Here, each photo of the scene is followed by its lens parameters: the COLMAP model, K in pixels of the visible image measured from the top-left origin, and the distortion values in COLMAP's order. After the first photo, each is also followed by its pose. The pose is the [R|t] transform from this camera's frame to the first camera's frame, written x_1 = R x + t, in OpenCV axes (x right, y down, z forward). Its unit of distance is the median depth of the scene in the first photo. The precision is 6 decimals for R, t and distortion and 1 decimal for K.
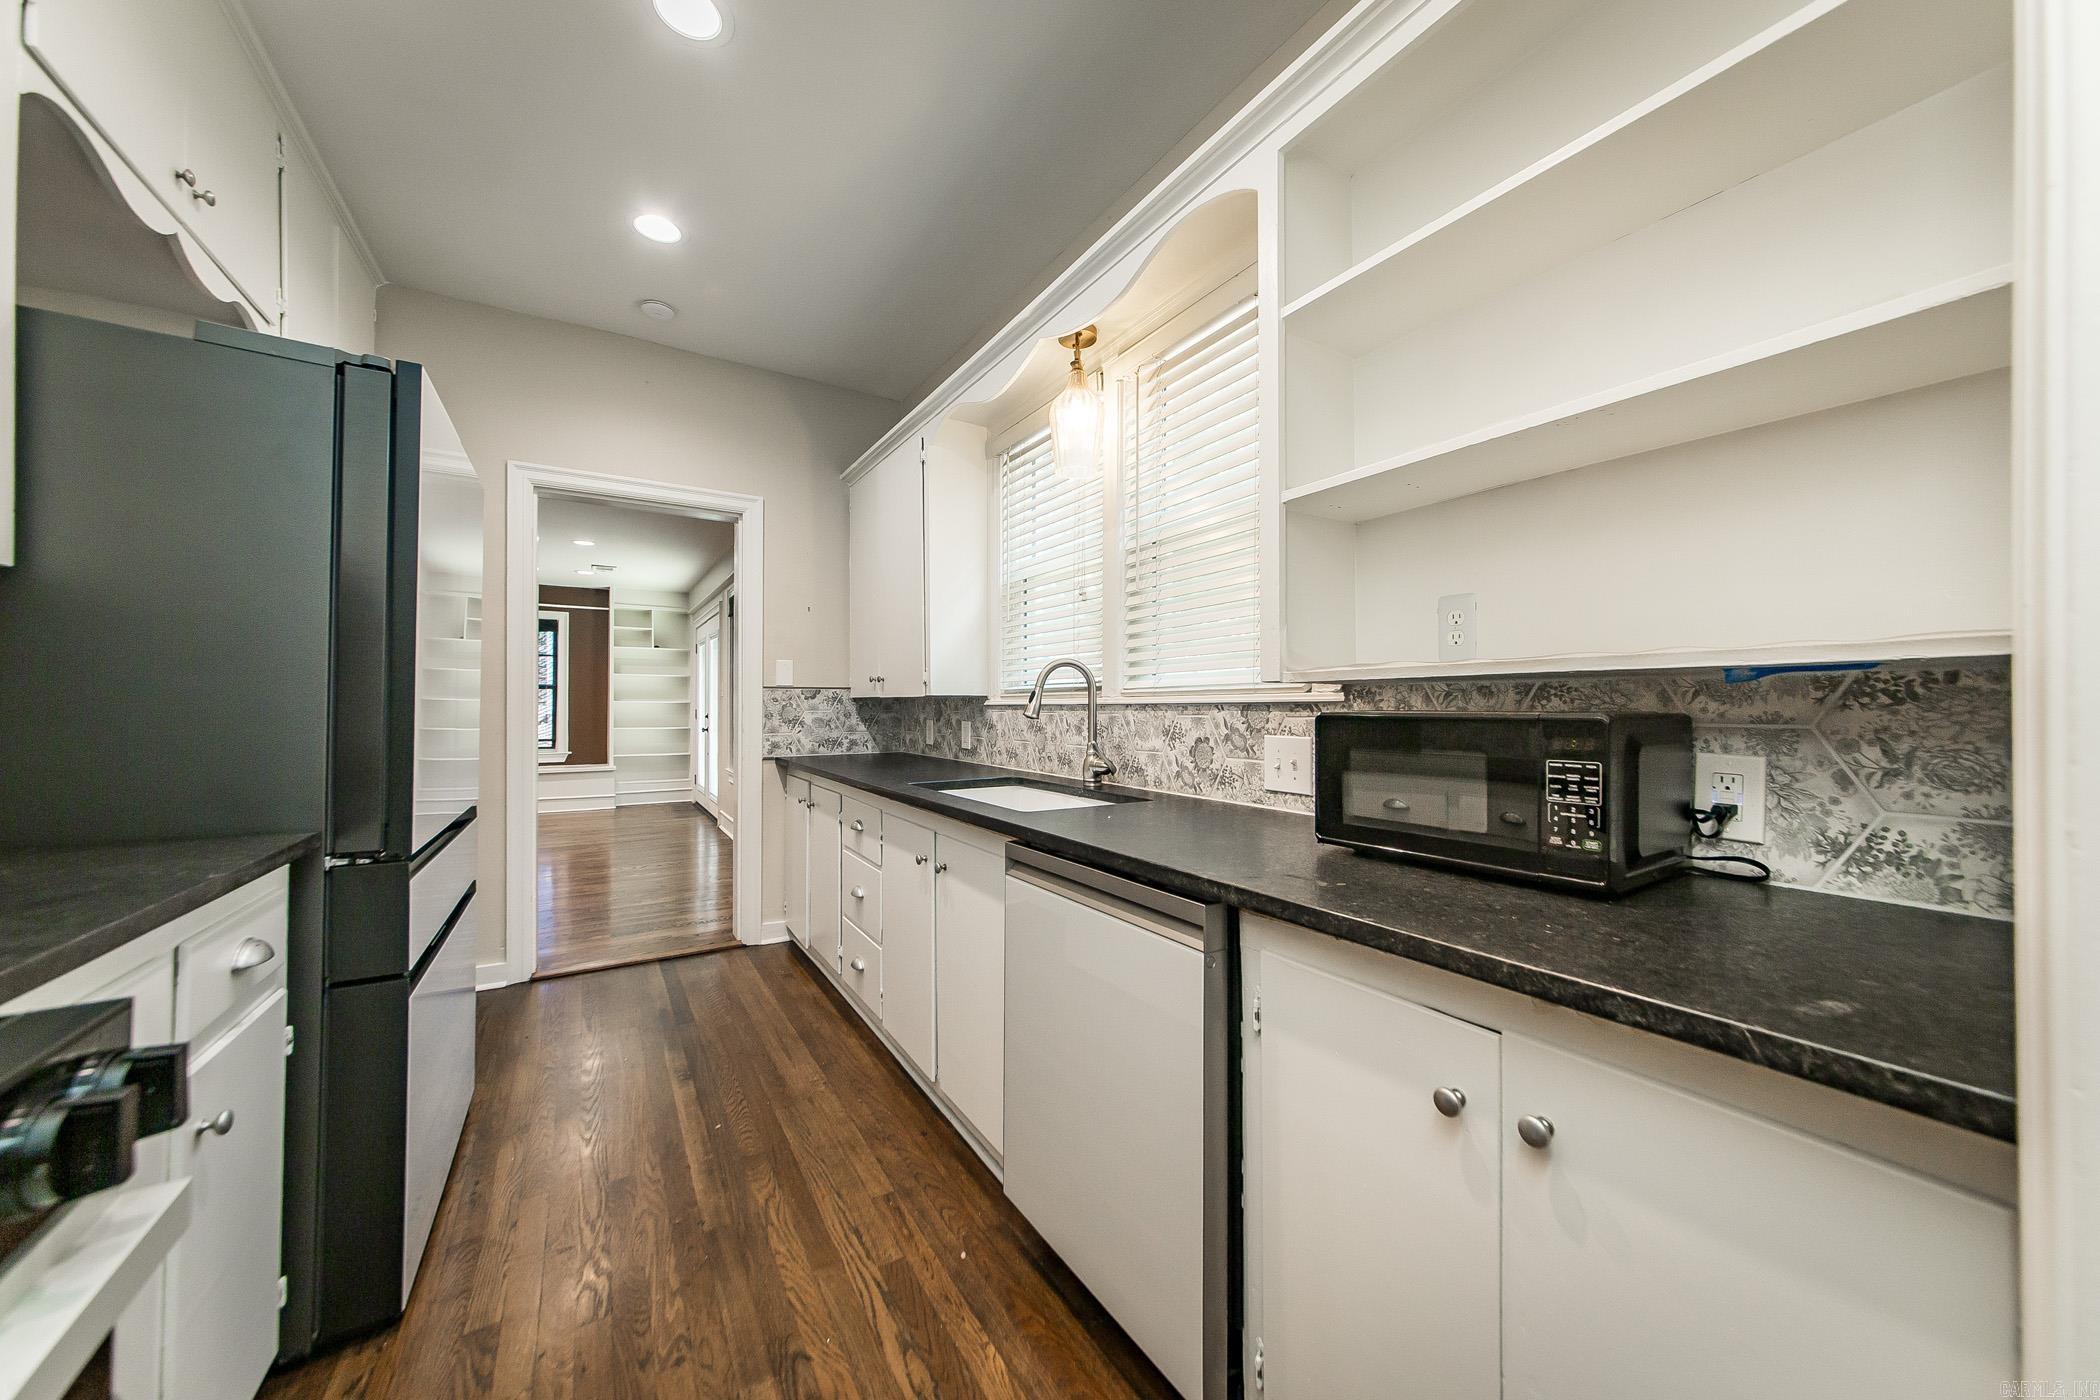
lens RADIAL K [[731.7, 0, 1046.0], [0, 731.7, 700.9], [0, 0, 1]] dist [-0.000705, -0.000007]
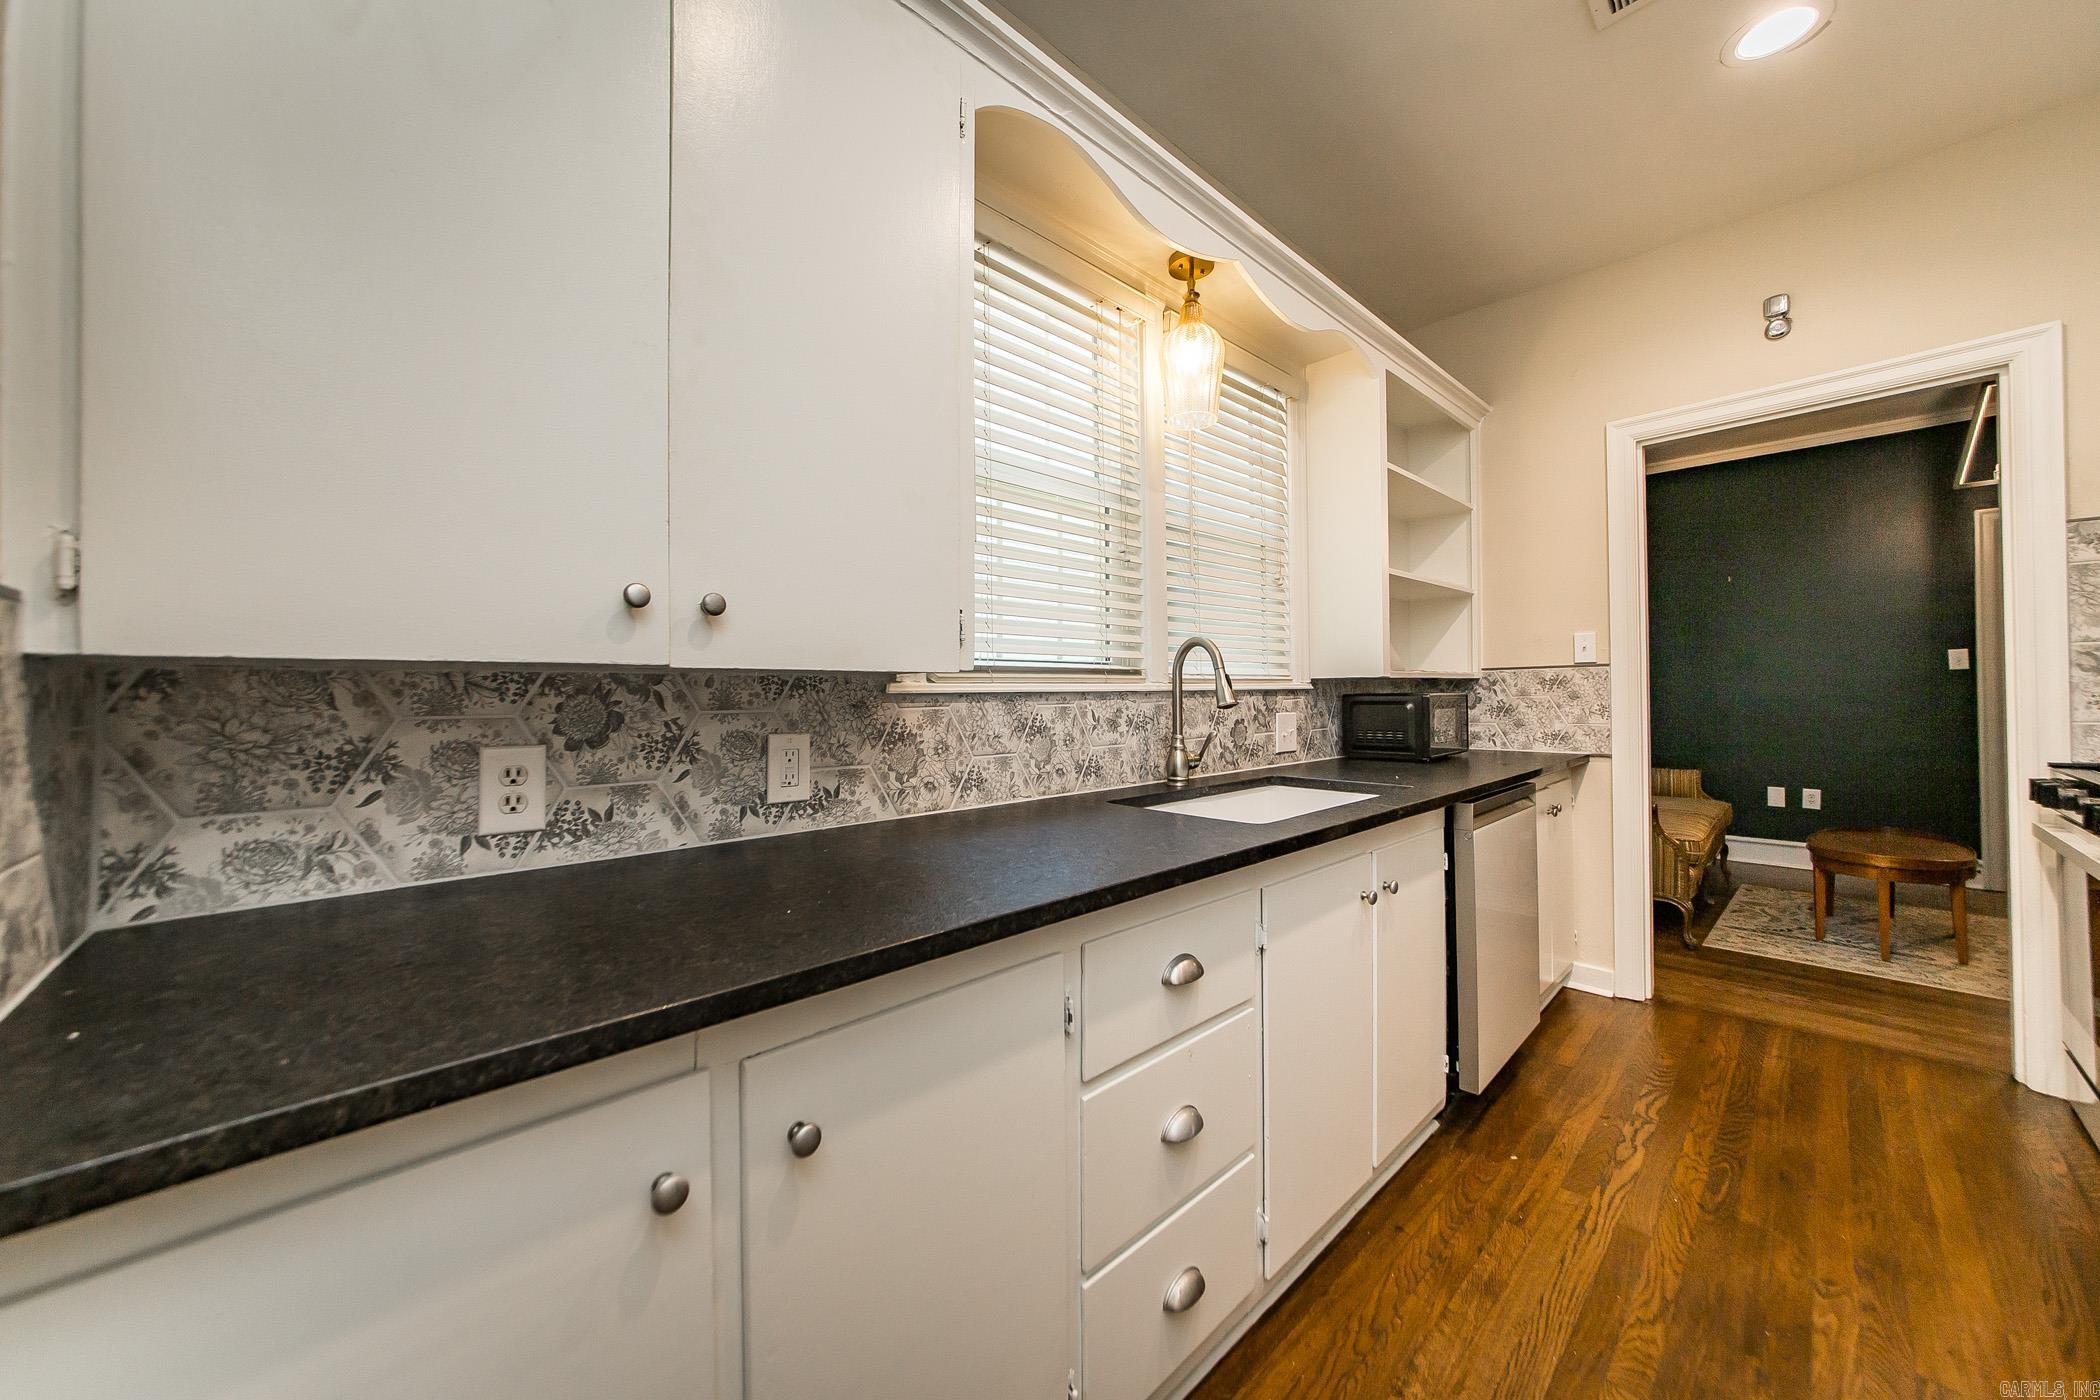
lens RADIAL K [[747.1, 0, 1048.9], [0, 747.1, 682.7], [0, 0, 1]] dist [-0.019262, 0.006416]
pose [[-0.193818, 0.021847, 0.980794, -0.844415], [0.007036, 0.999757, -0.020879, 0.013687], [-0.981012, 0.002854, -0.193925, 1.444733]]
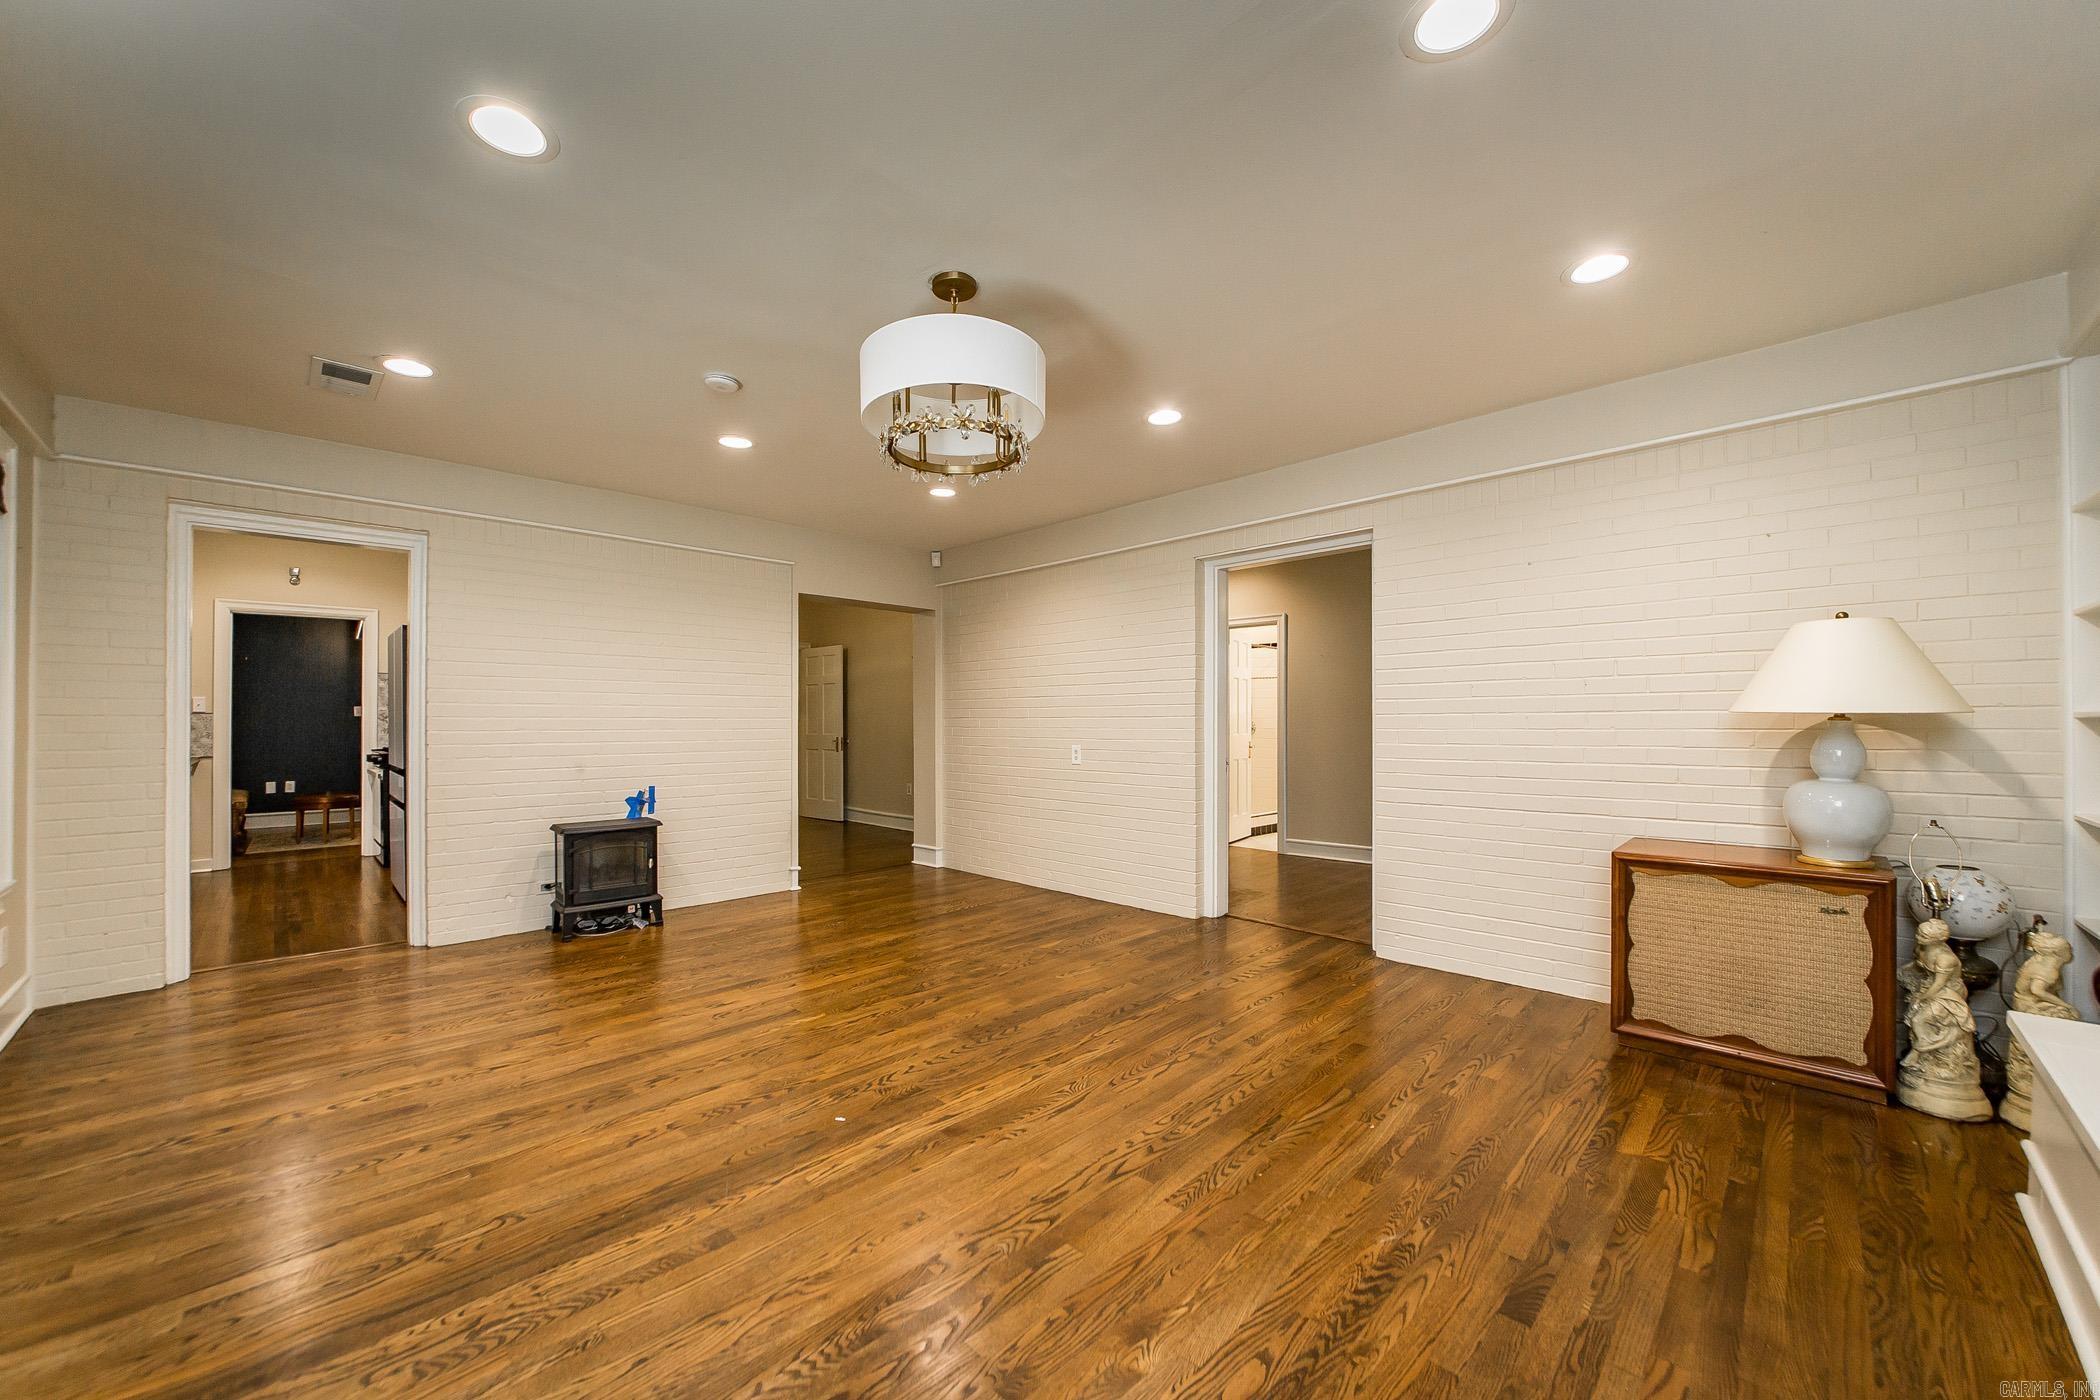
lens RADIAL K [[785.9, 0, 1037.7], [0, 785.9, 718.4], [0, 0, 1]] dist [-0.023031, -0.000096]
pose [[-0.975946, 0.006522, -0.217915, -2.140499], [0.007743, 0.999959, -0.004749, 0.017278], [0.217875, -0.006323, -0.975956, 3.690868]]
